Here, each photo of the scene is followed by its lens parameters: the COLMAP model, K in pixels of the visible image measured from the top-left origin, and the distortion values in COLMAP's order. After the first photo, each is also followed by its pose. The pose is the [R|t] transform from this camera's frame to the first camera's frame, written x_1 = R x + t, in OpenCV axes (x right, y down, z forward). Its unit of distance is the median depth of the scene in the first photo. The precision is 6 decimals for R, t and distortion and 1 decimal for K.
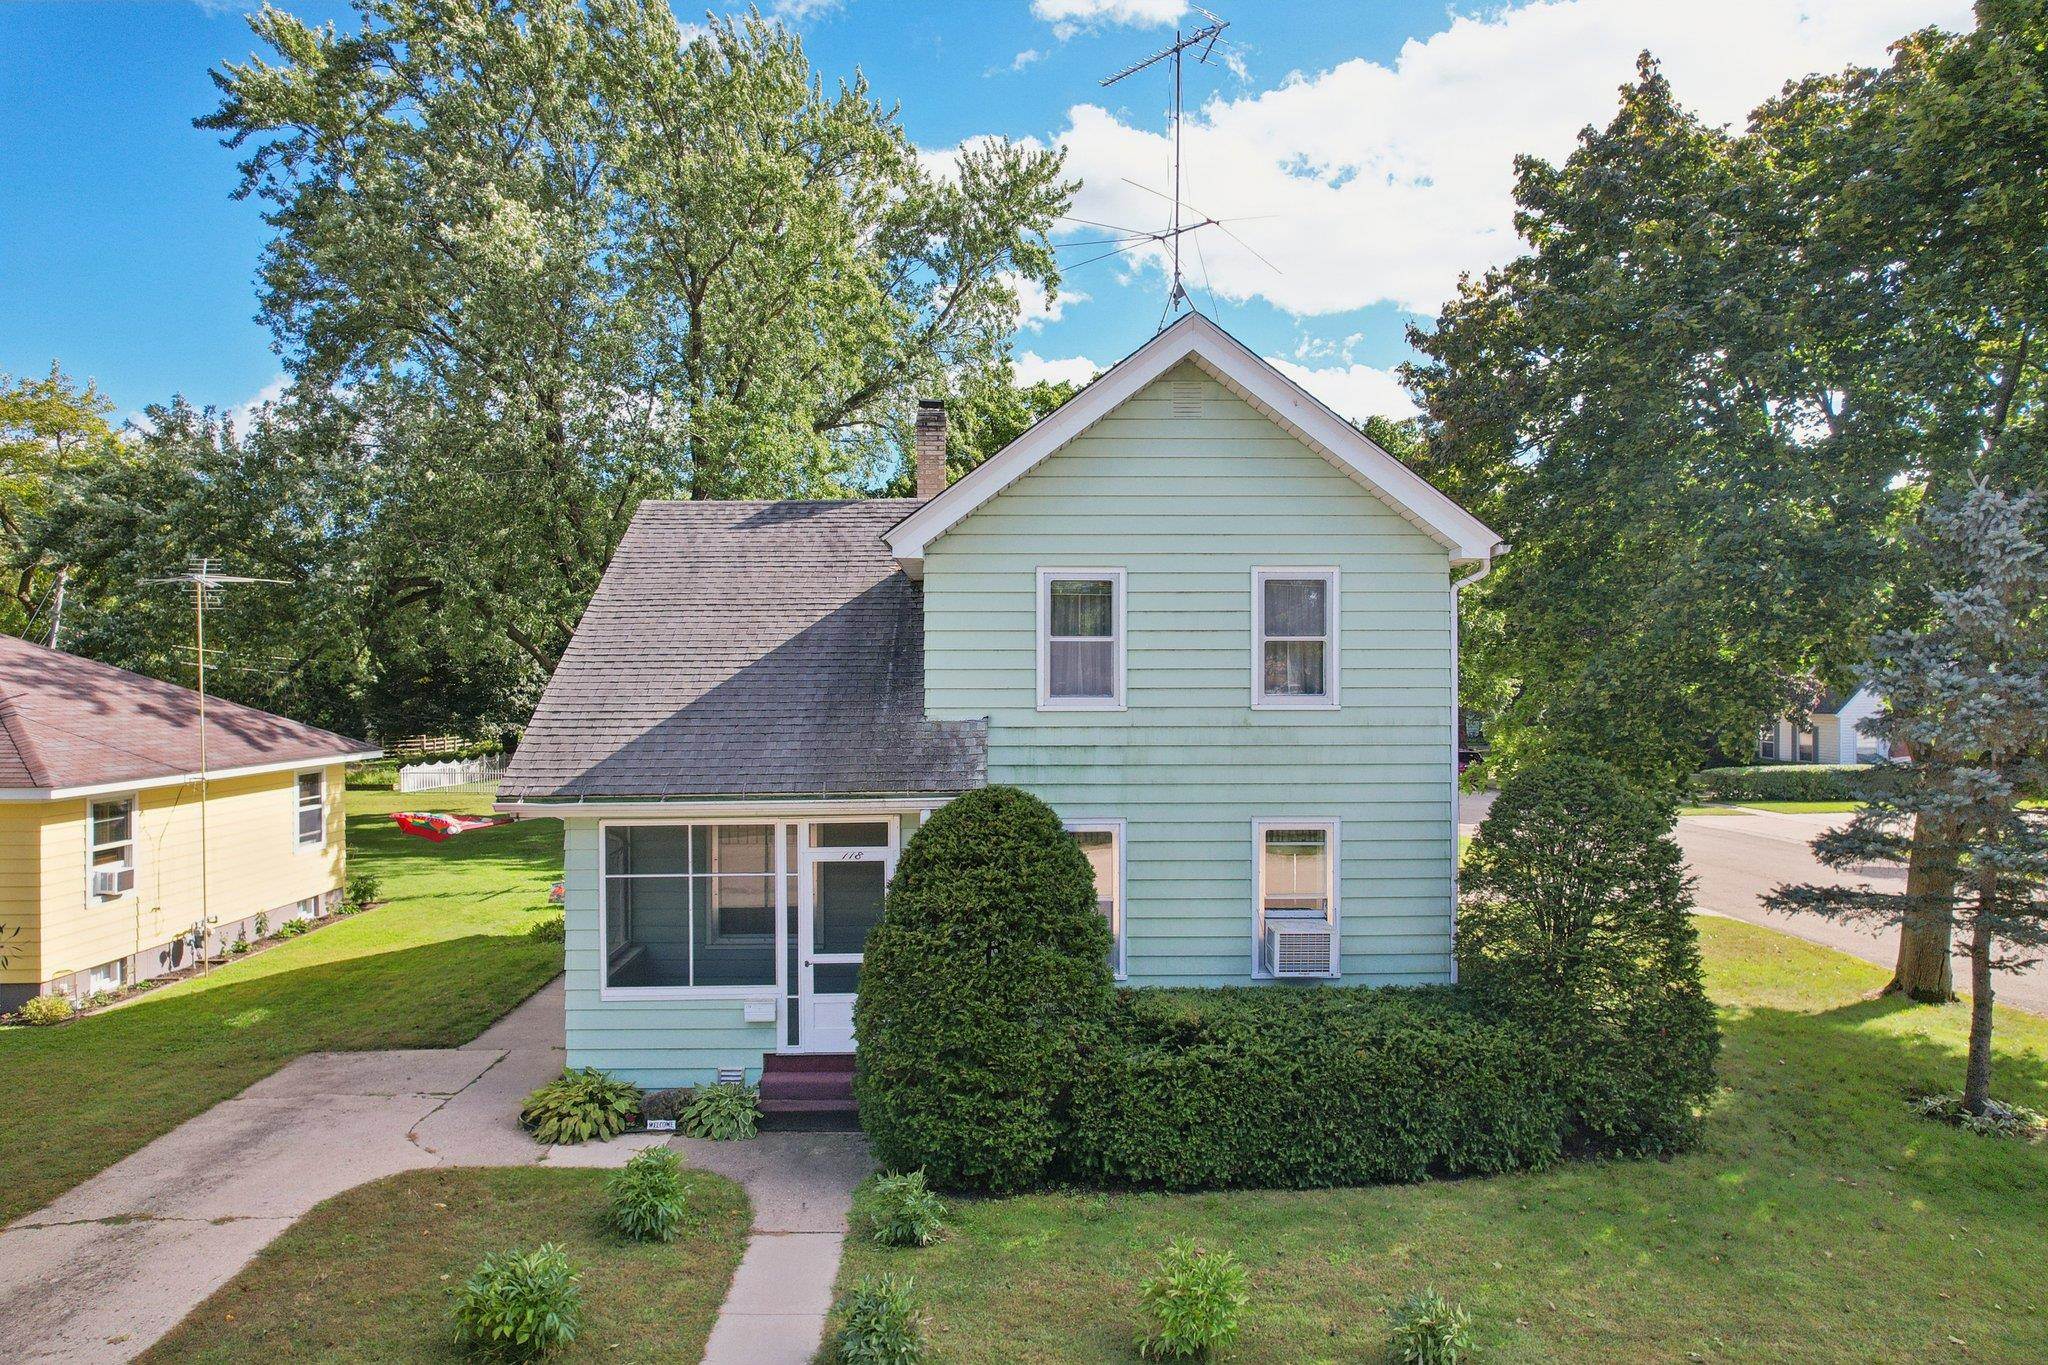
lens RADIAL K [[1303.4, 0, 1024.0], [0, 1303.4, 682.5], [0, 0, 1]] dist [-0.067647, 0.068834]
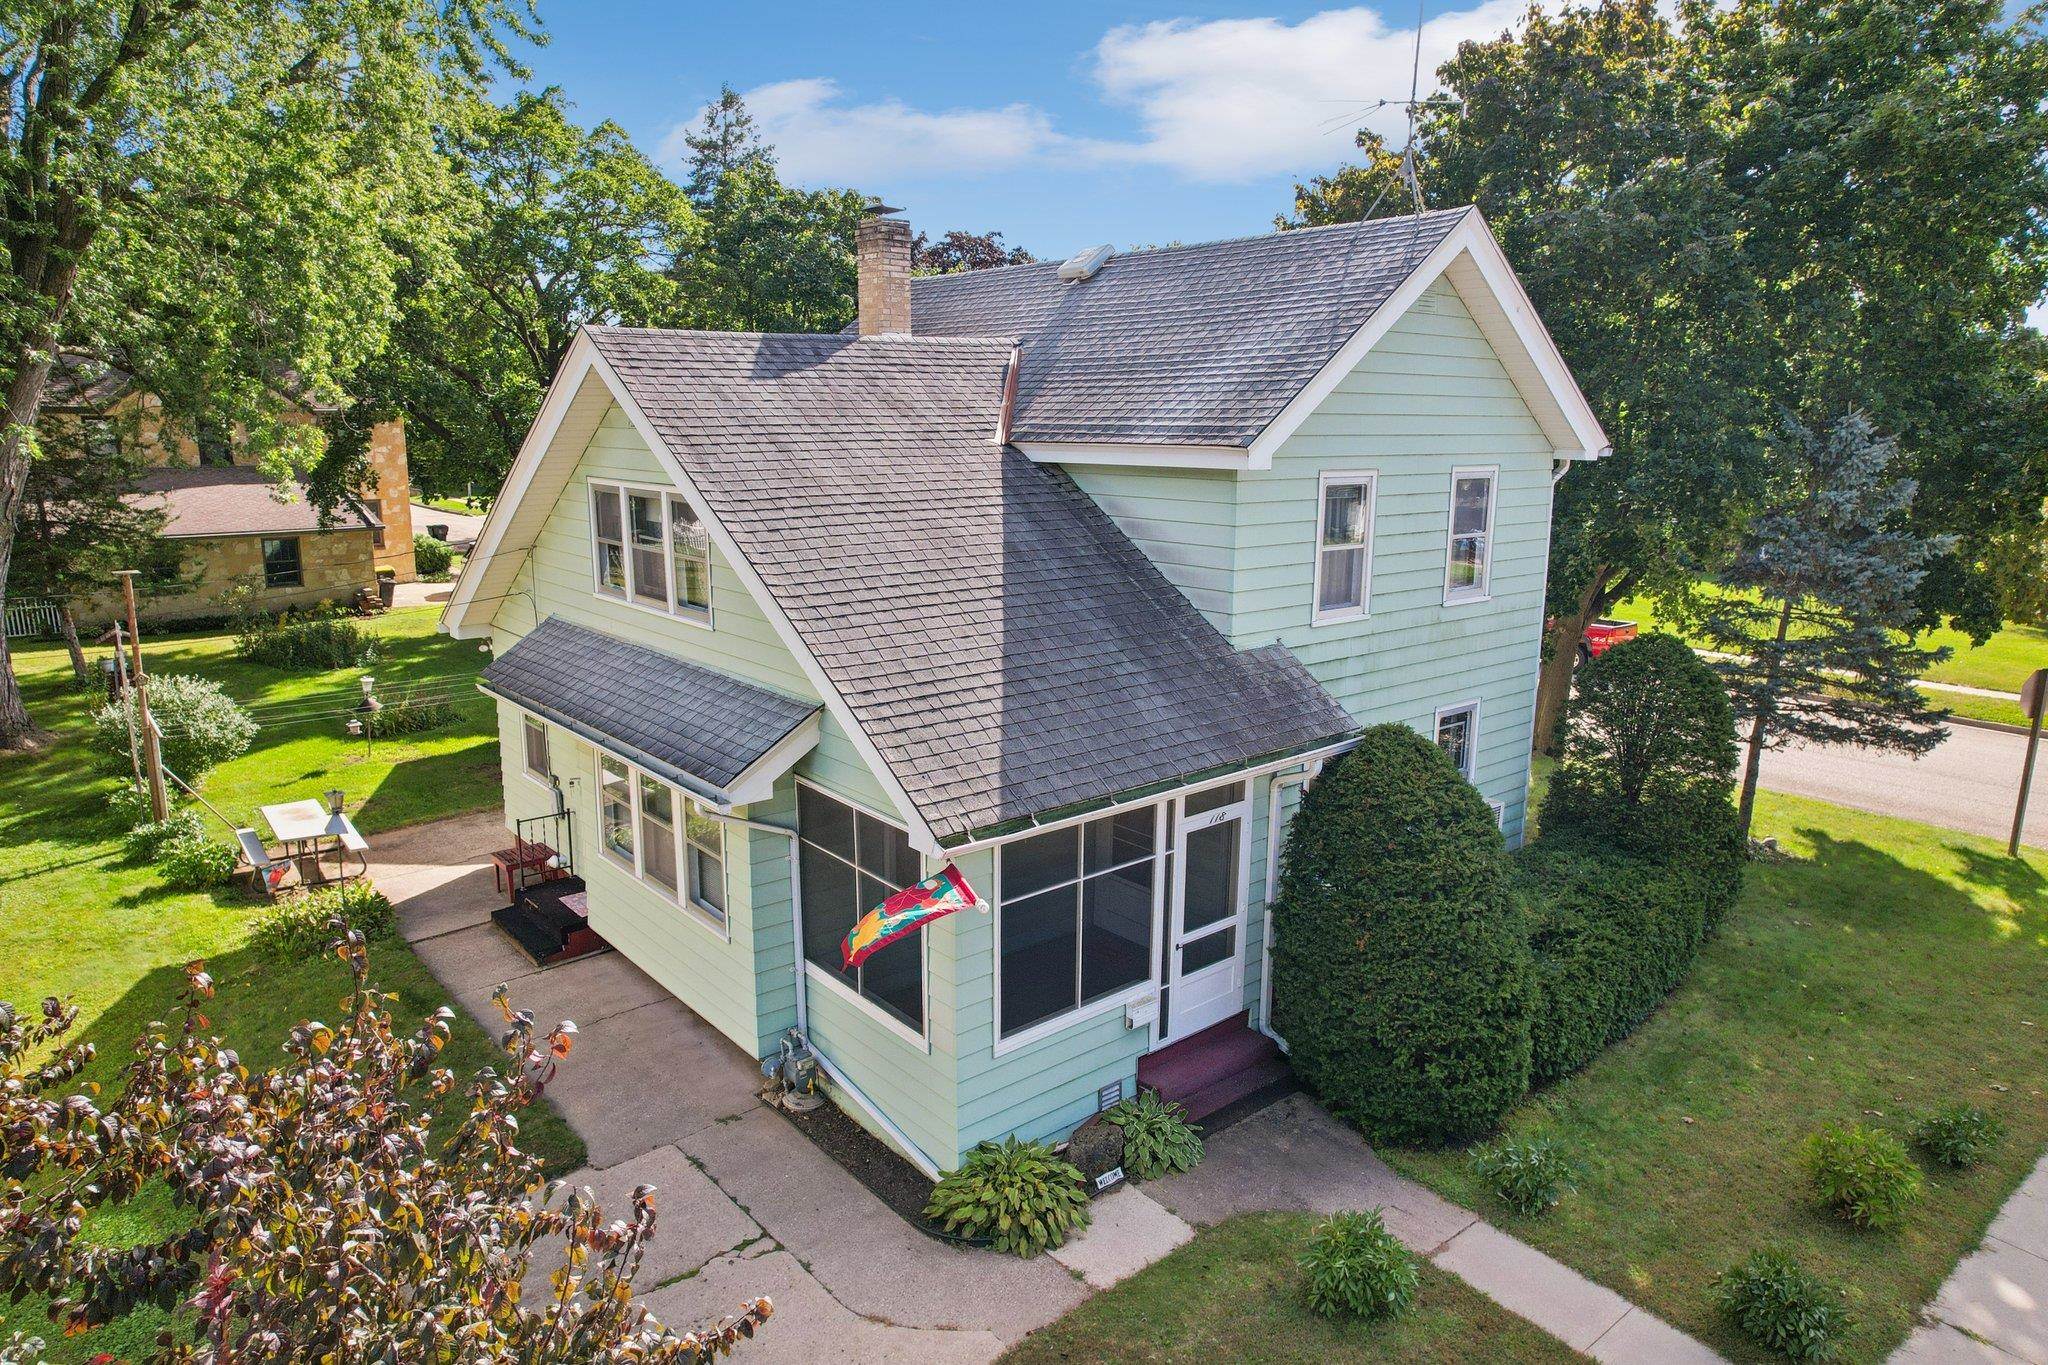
lens RADIAL K [[1303.4, 0, 1024.0], [0, 1303.4, 682.5], [0, 0, 1]] dist [-0.067647, 0.068834]
pose [[0.787896, -0.116101, 0.604764, -0.734746], [-0.001244, 0.981765, 0.190096, -0.118076], [-0.615806, -0.150528, 0.773385, 0.409690]]
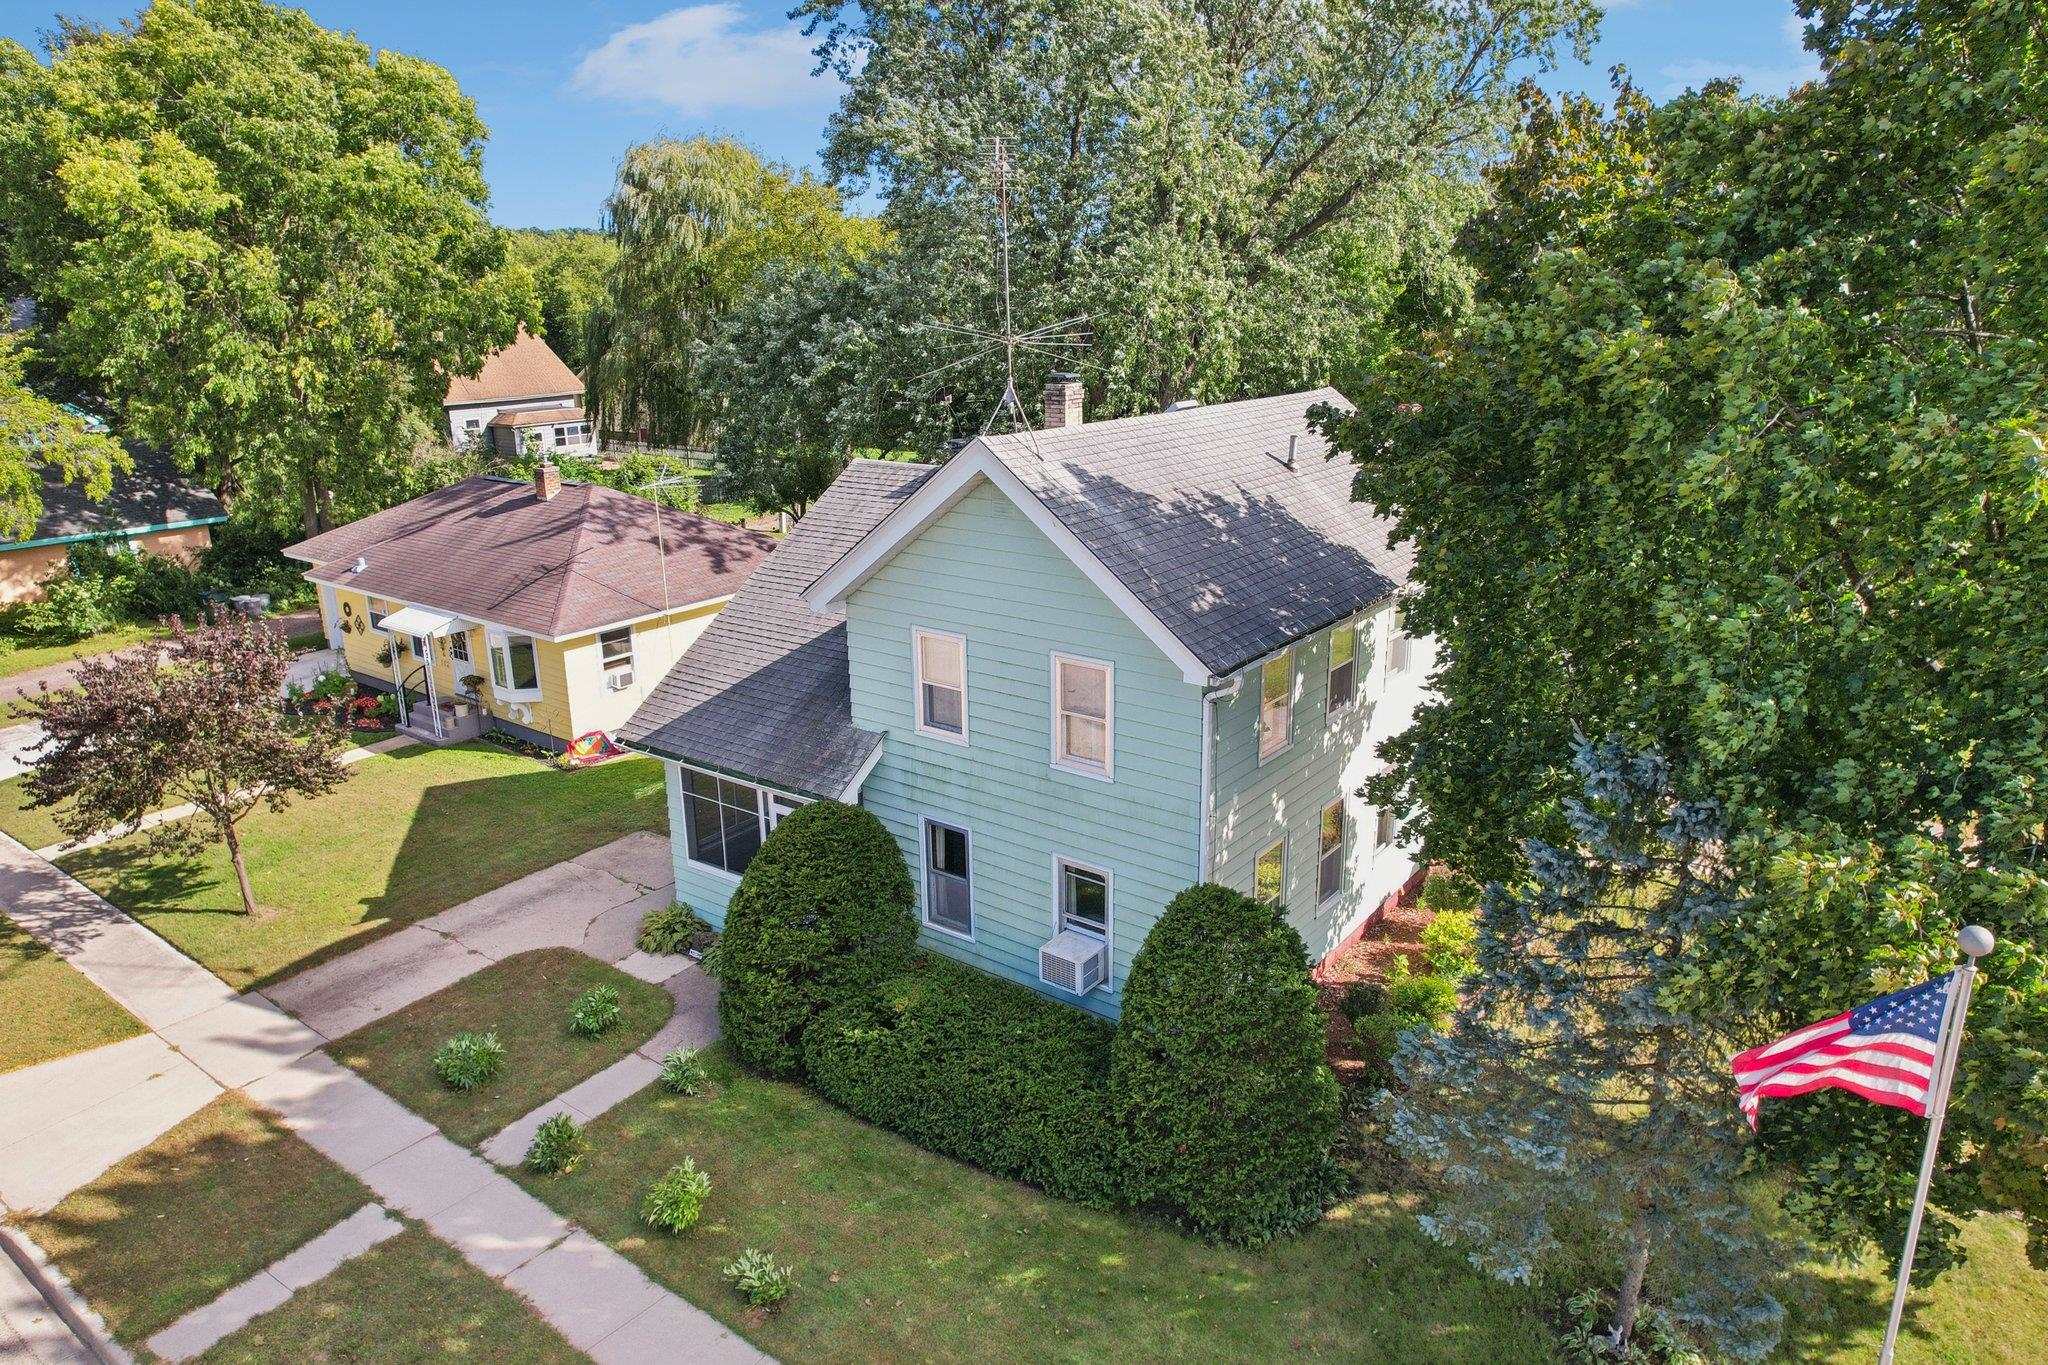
lens RADIAL K [[1340.1, 0, 1114.9], [0, 1340.1, 682.0], [0, 0, 1]] dist [-0.064784, 0.000023]
pose [[0.813225, 0.172493, -0.555797, 0.910505], [-0.003419, 0.956462, 0.291838, -0.420707], [0.581939, -0.235429, 0.778409, 0.104945]]
